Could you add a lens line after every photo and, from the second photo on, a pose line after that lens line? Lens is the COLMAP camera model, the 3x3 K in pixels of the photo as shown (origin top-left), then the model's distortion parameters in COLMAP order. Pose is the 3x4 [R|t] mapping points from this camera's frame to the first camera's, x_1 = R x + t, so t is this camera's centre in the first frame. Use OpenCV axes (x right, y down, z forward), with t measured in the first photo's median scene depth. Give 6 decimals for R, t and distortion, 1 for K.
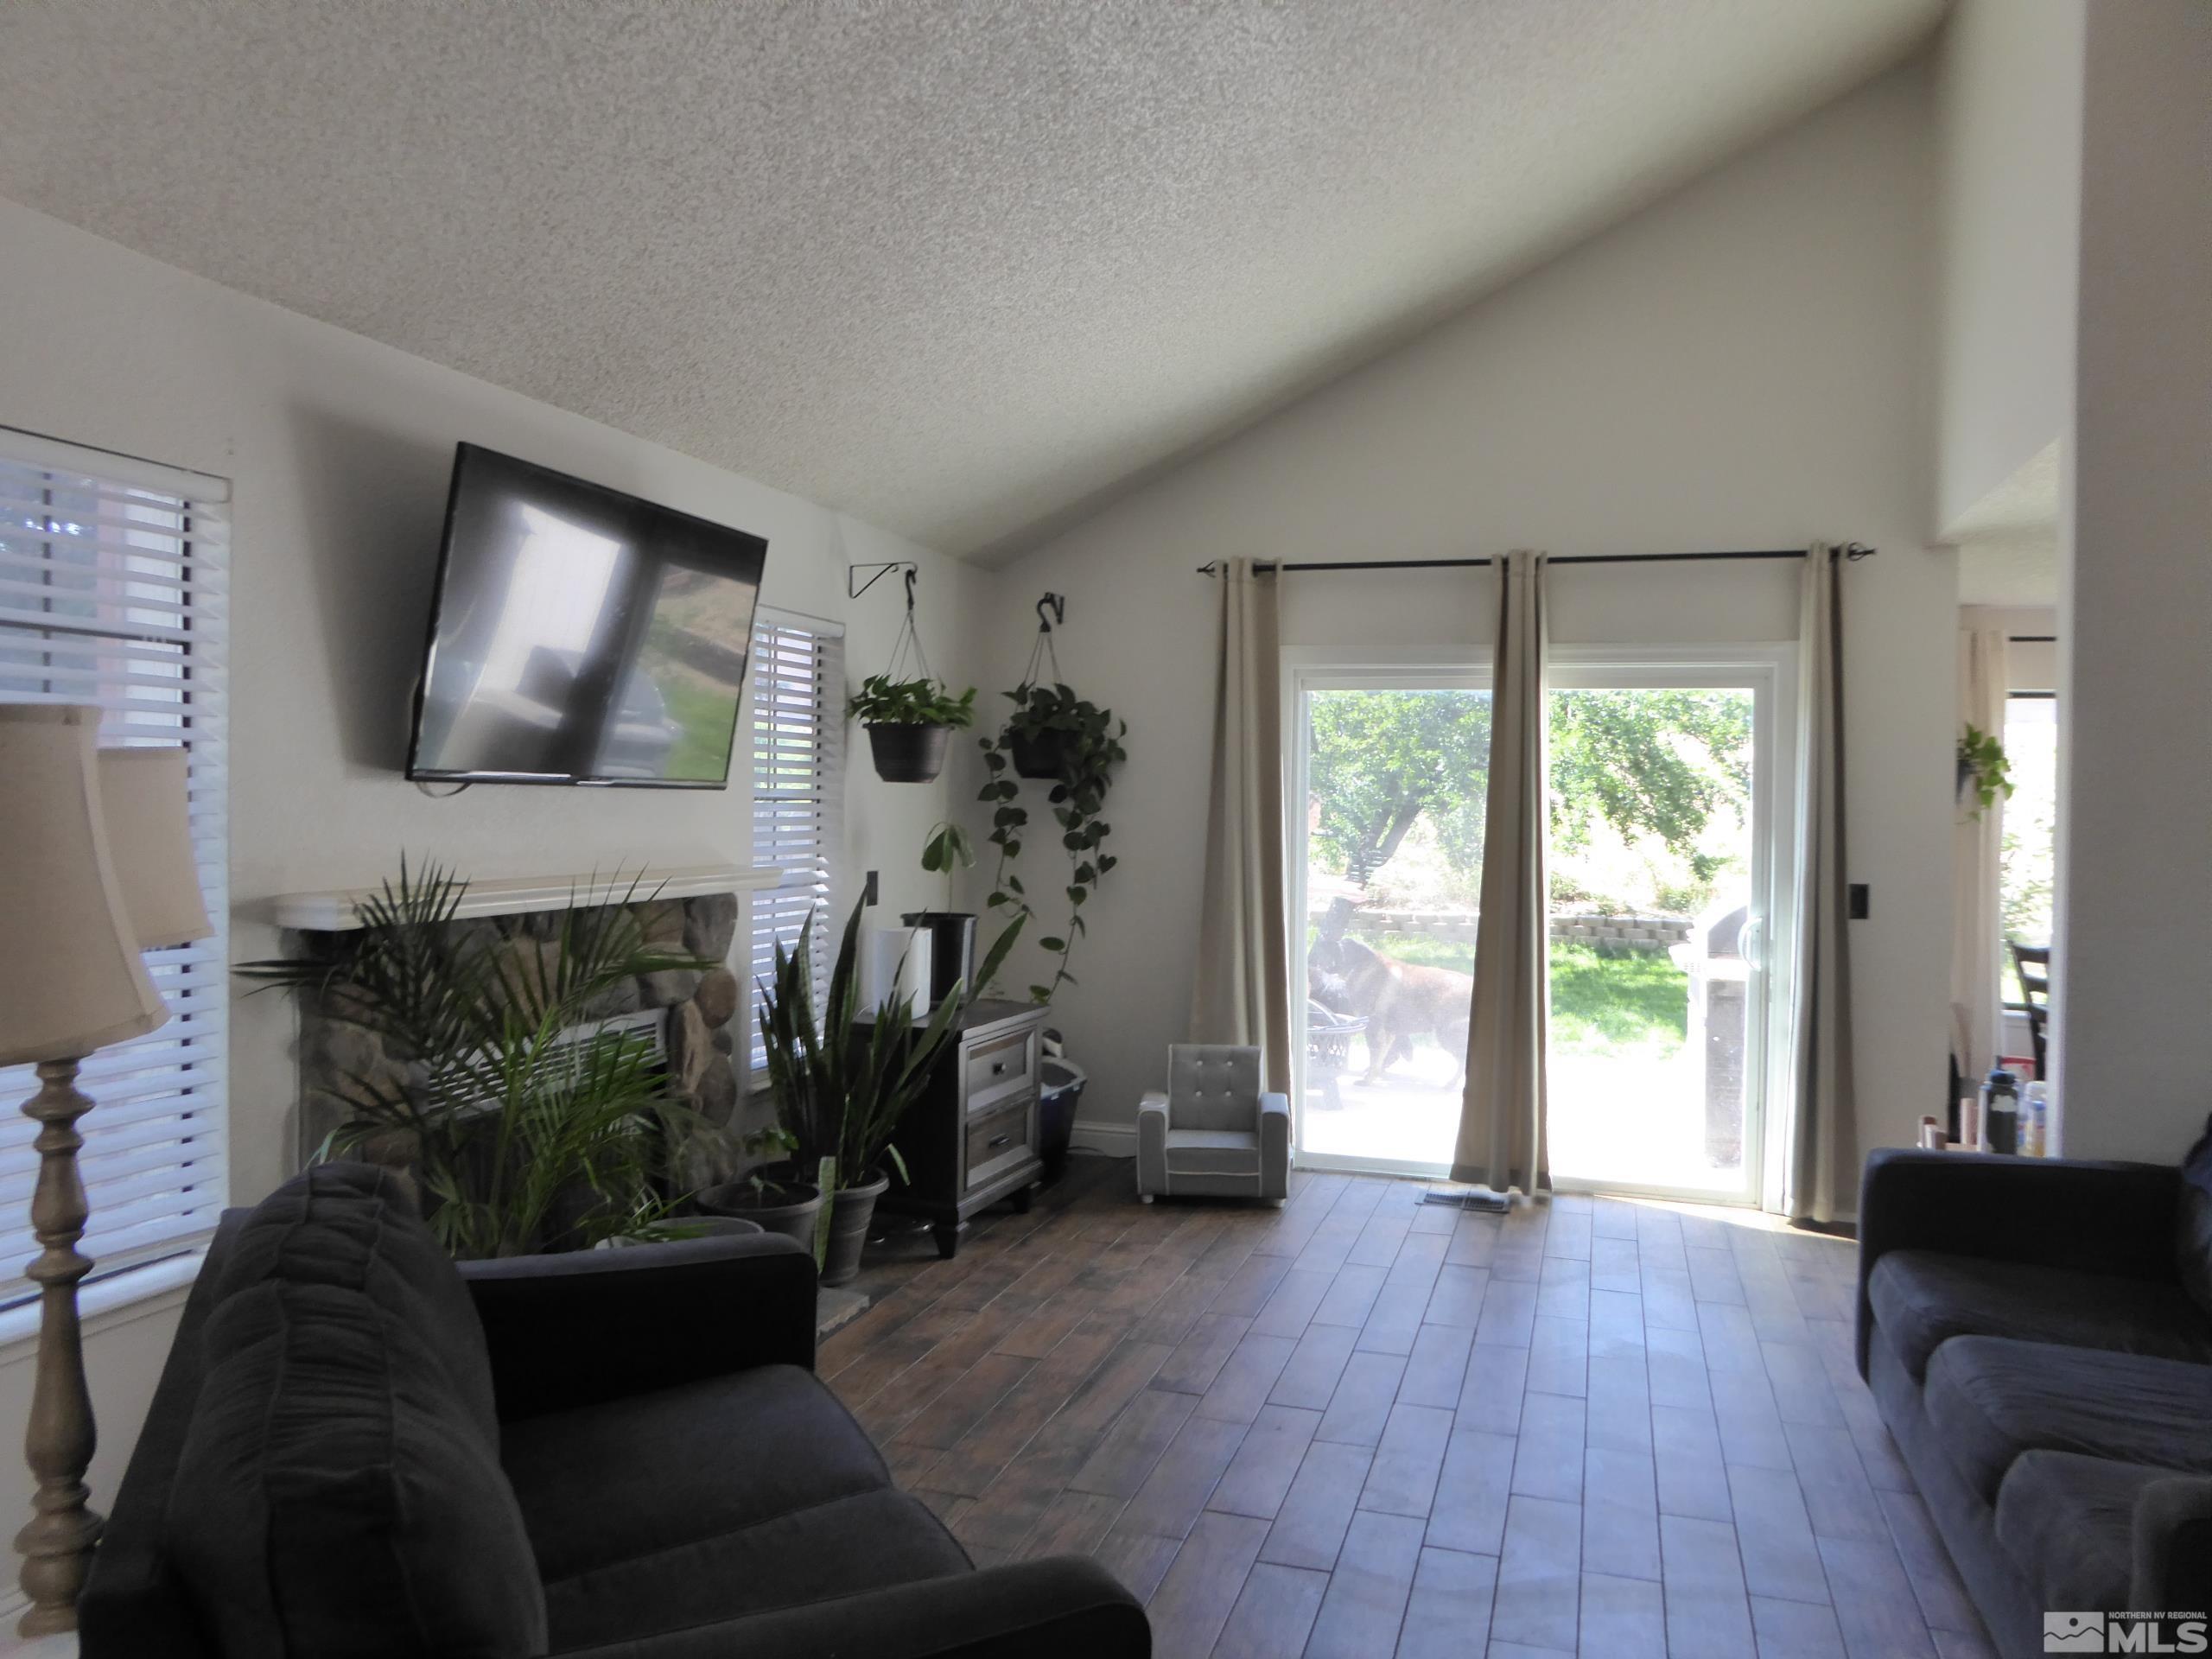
lens RADIAL K [[1567.9, 0, 1091.9], [0, 1567.9, 823.8], [0, 0, 1]] dist [-0.042339, 0.015731]
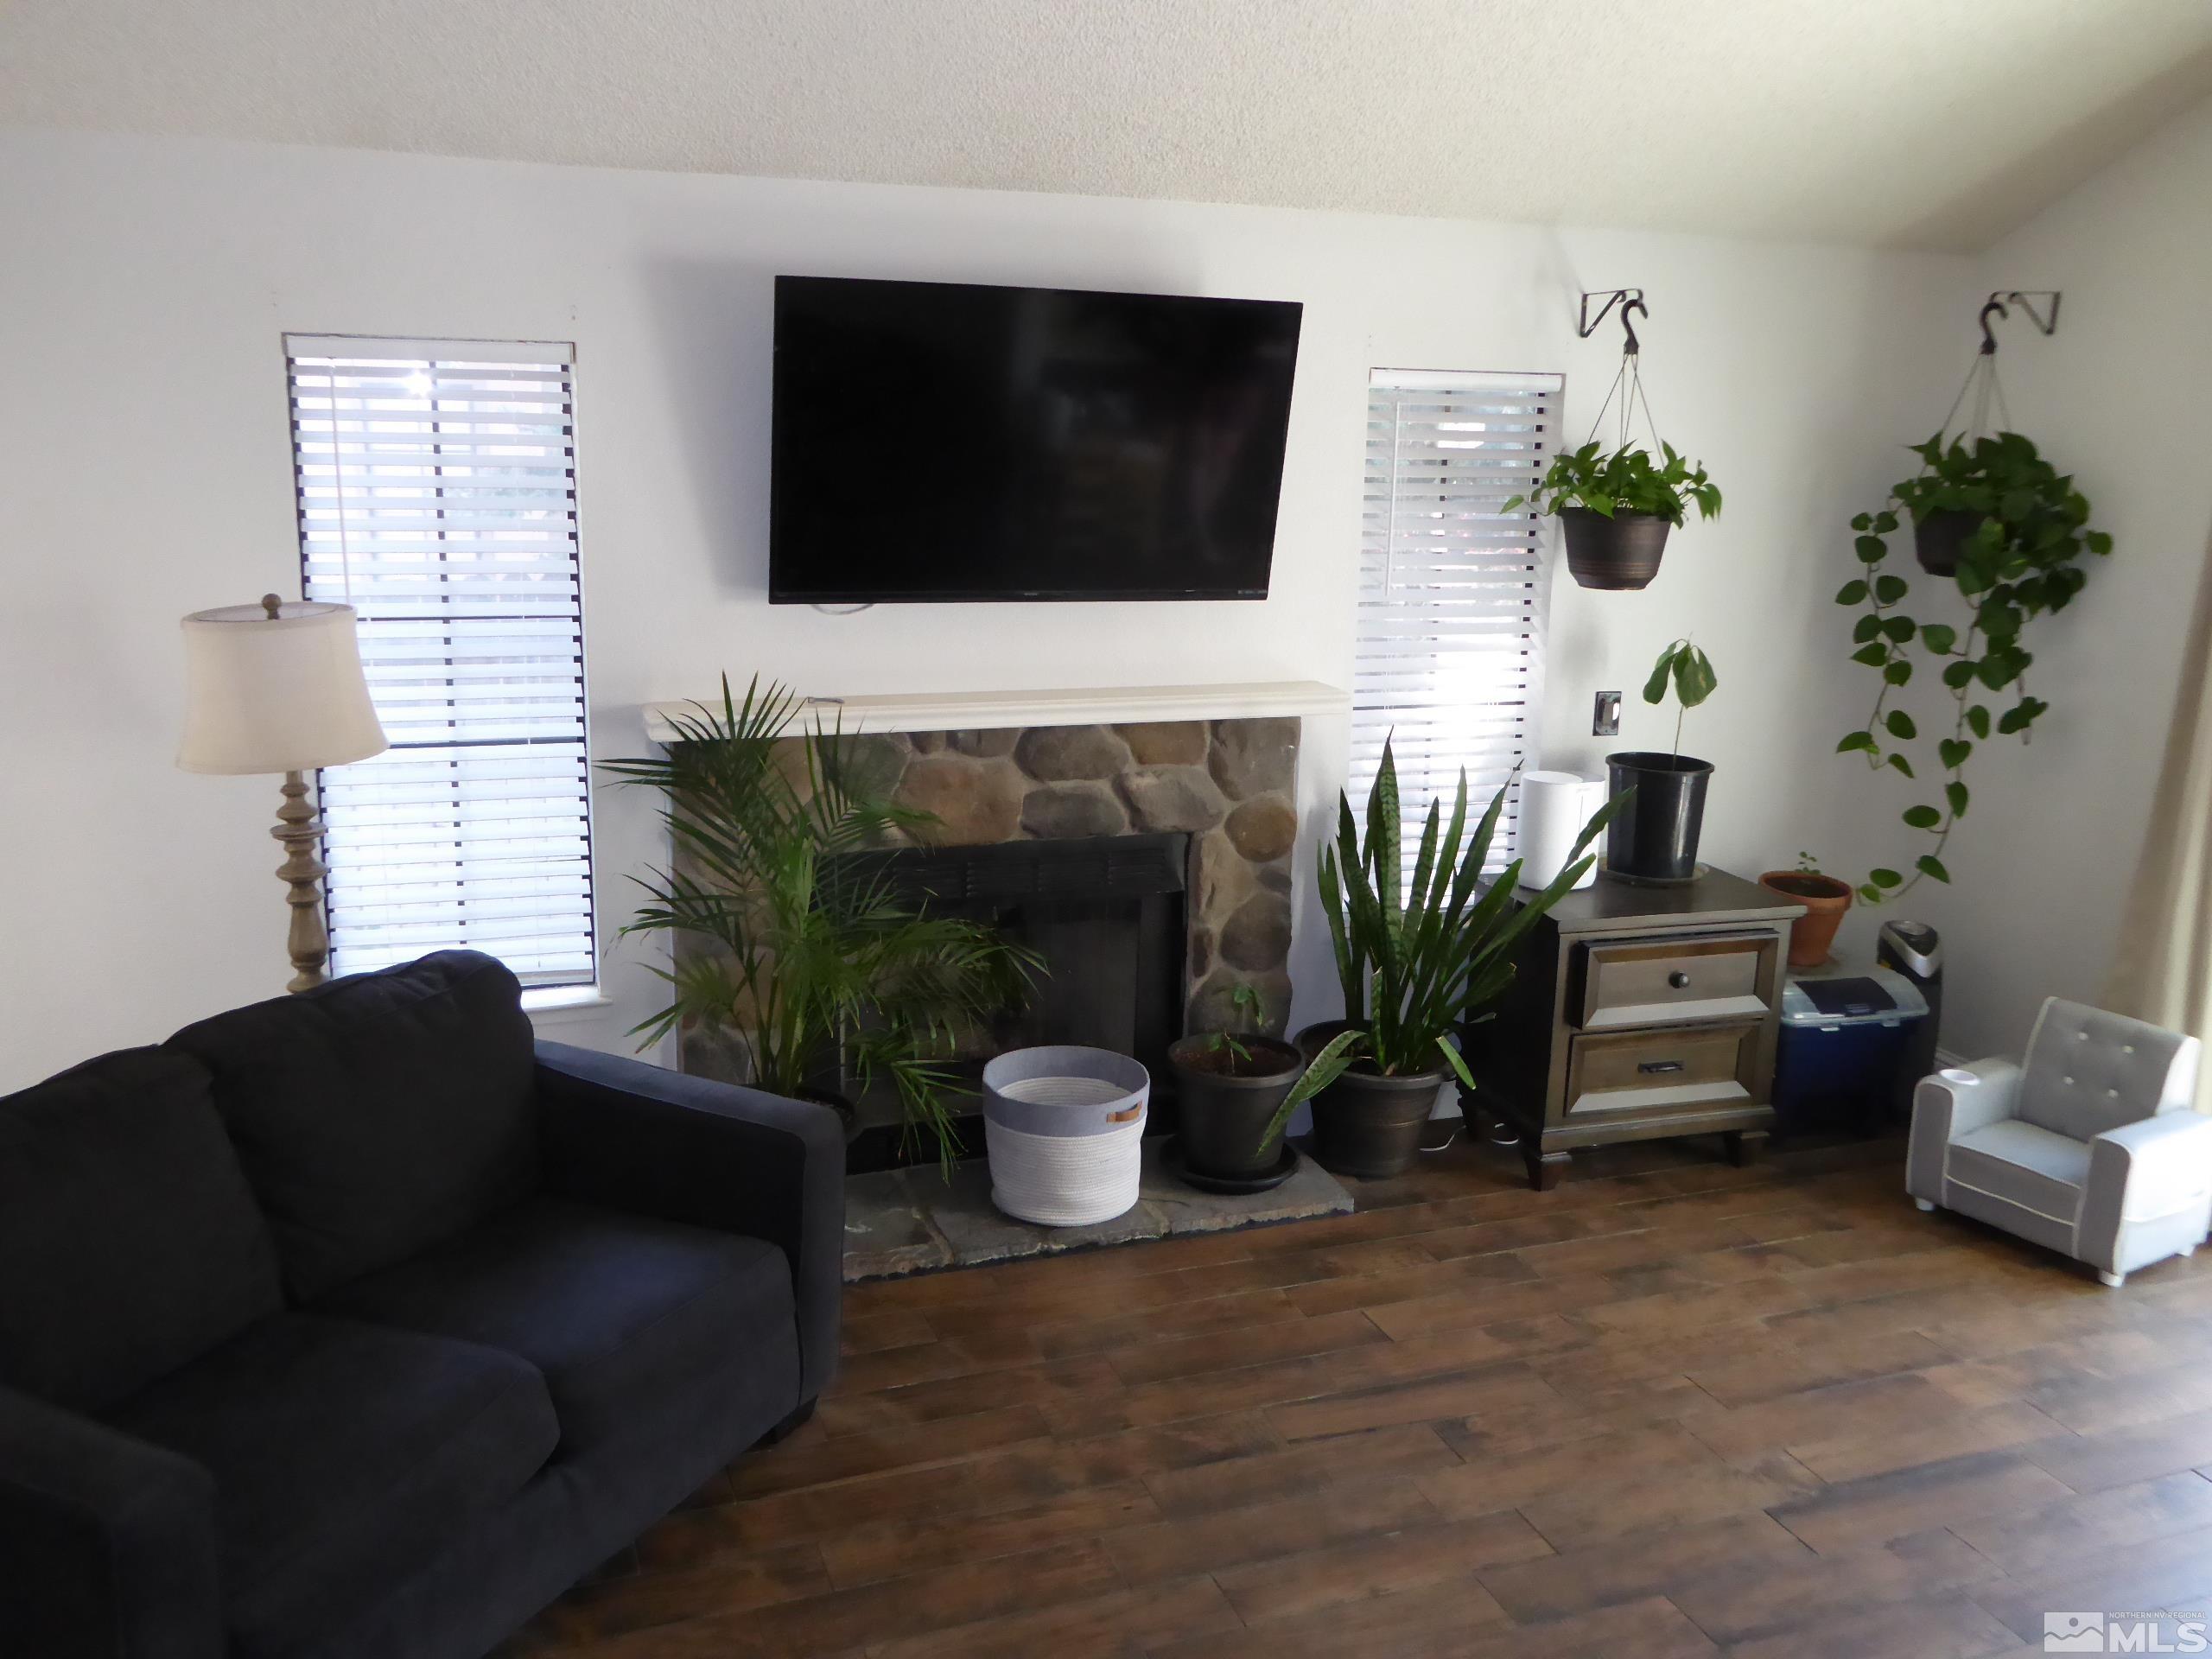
lens RADIAL K [[1872.5, 0, 1101.0], [0, 1872.5, 828.1], [0, 0, 1]] dist [0.000927, 0.004940]
pose [[0.626707, 0.181861, -0.757737, 0.455620], [-0.029306, 0.977199, 0.210295, -0.100097], [0.778704, -0.109587, 0.617747, 0.236512]]
